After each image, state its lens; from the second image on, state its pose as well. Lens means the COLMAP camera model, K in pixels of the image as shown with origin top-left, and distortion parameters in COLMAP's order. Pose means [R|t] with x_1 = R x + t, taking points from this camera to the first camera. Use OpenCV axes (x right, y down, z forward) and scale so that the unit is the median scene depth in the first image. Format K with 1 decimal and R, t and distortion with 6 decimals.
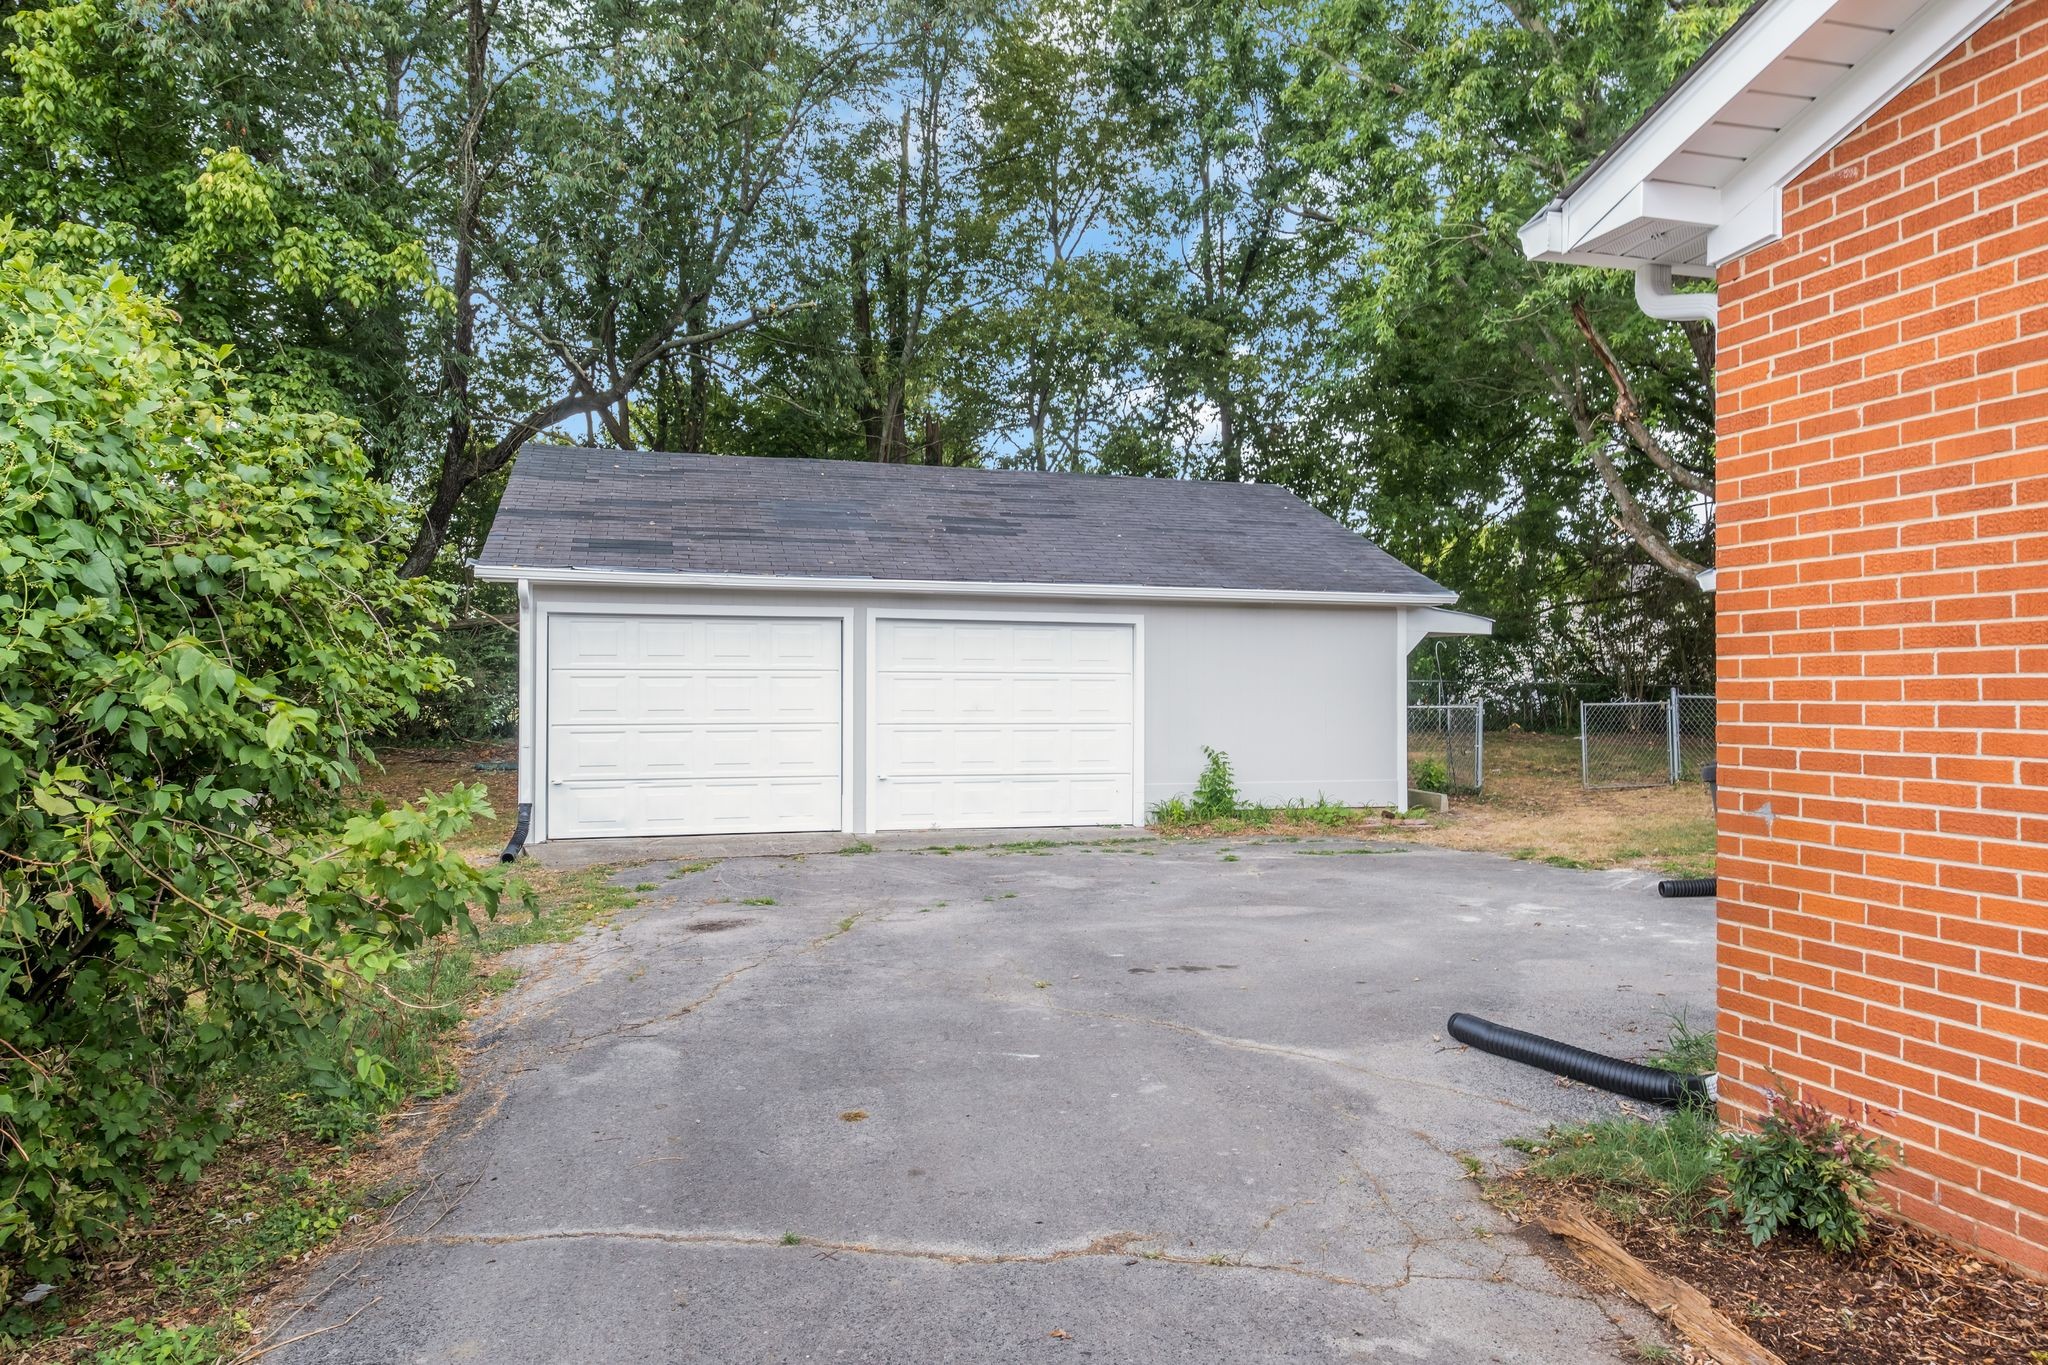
lens RADIAL K [[1356.3, 0, 1024.0], [0, 1356.3, 682.5], [0, 0, 1]] dist [0.006557, 0.001136]
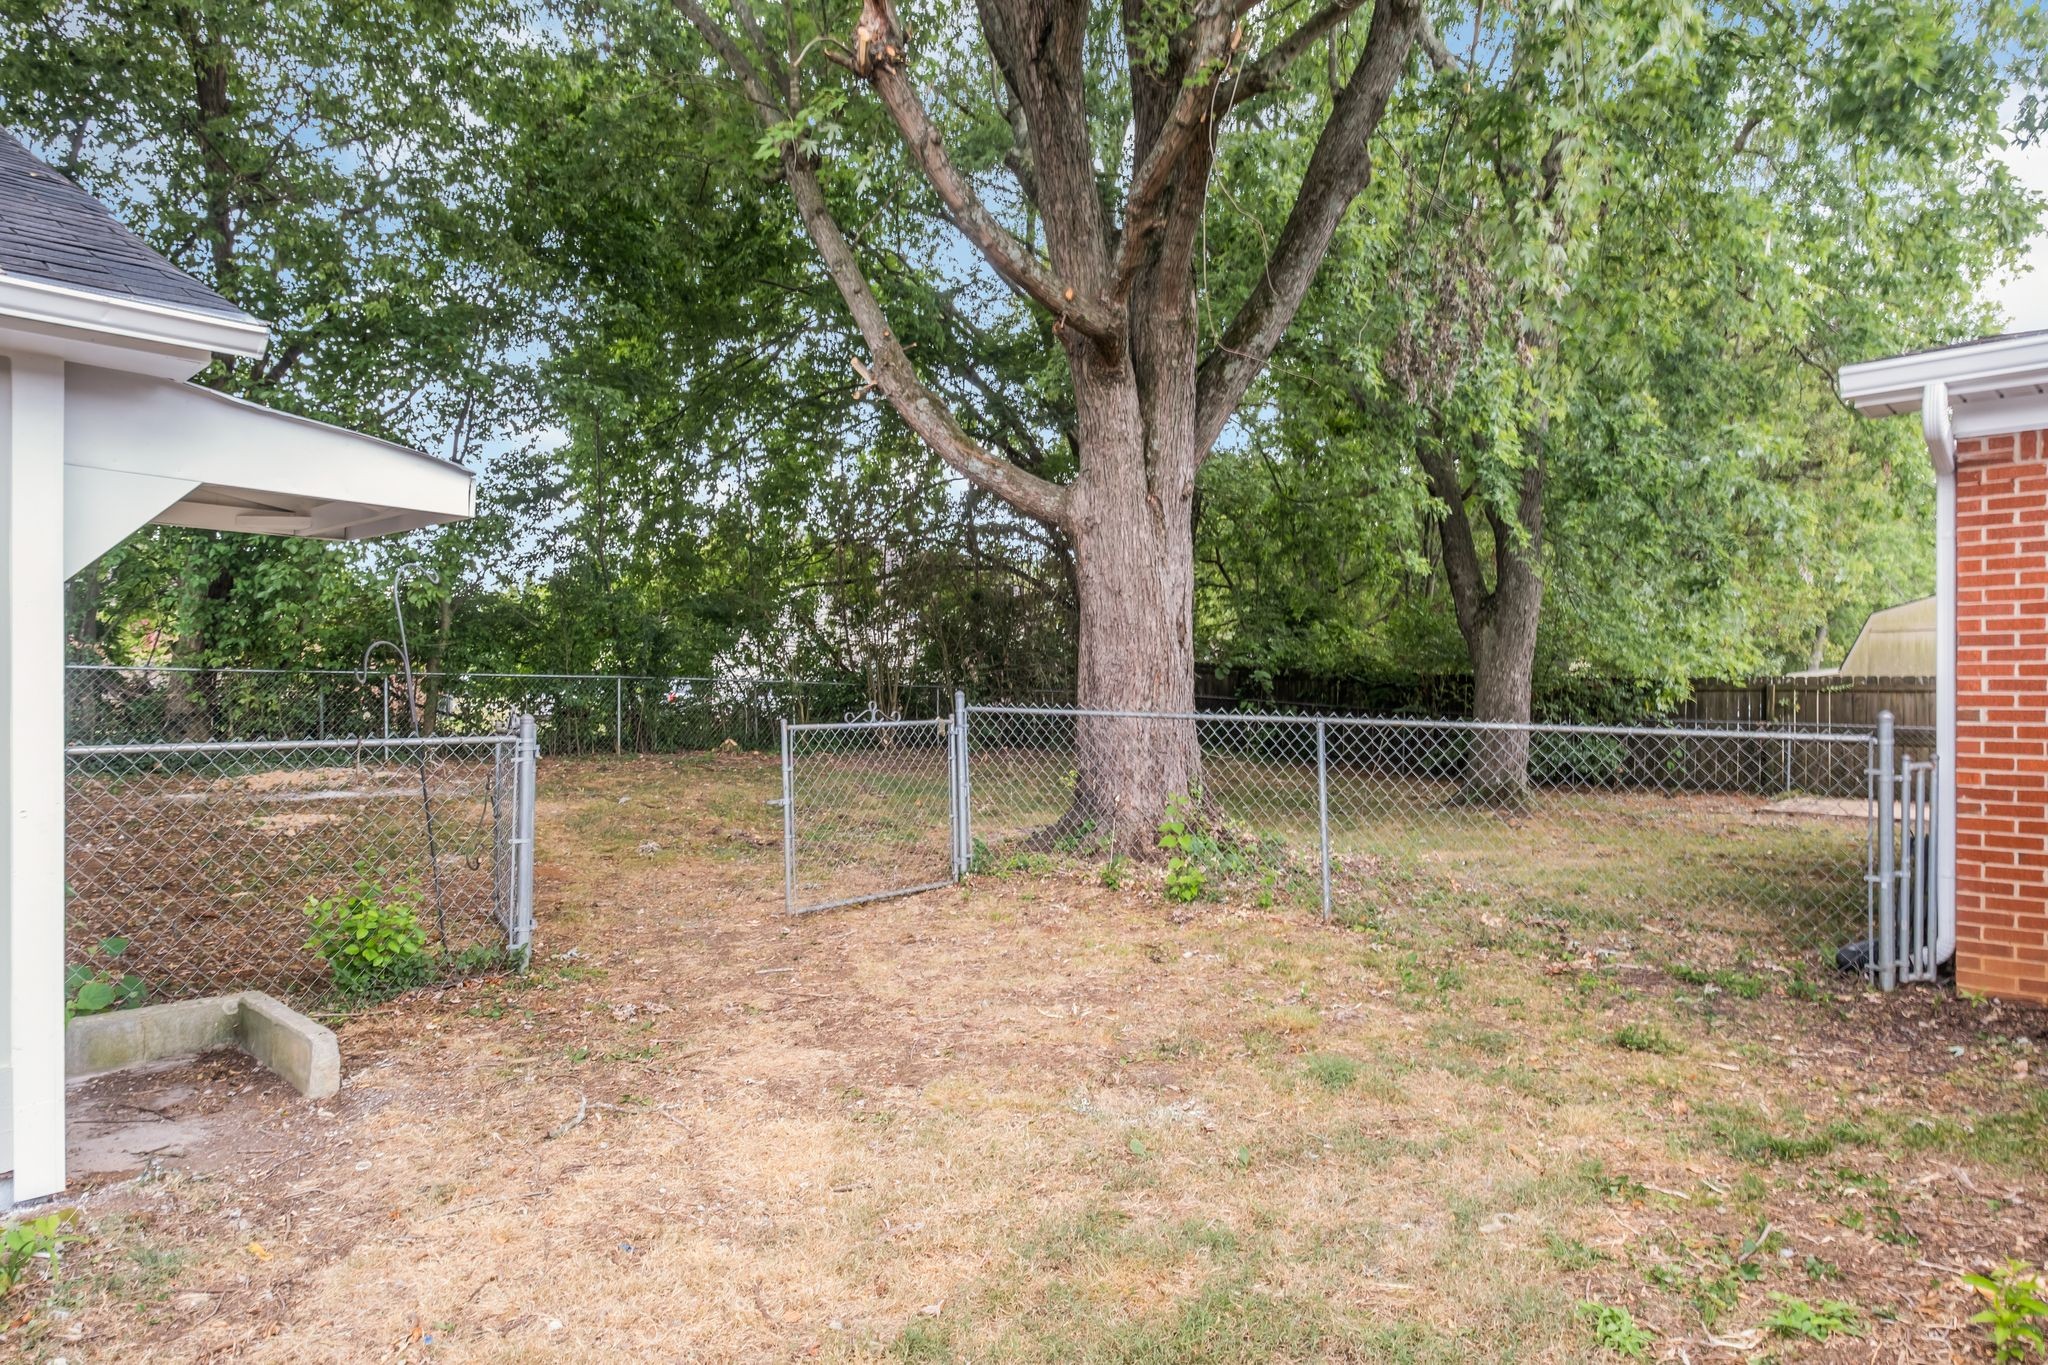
lens RADIAL K [[1053.9, 0, 1024.0], [0, 1053.9, 682.5], [0, 0, 1]] dist [-0.000260, -0.000035]
pose [[0.851486, 0.002056, 0.524373, 0.197951], [-0.001459, 0.999998, -0.001551, 0.001335], [-0.524375, 0.000556, 0.851487, 0.441714]]
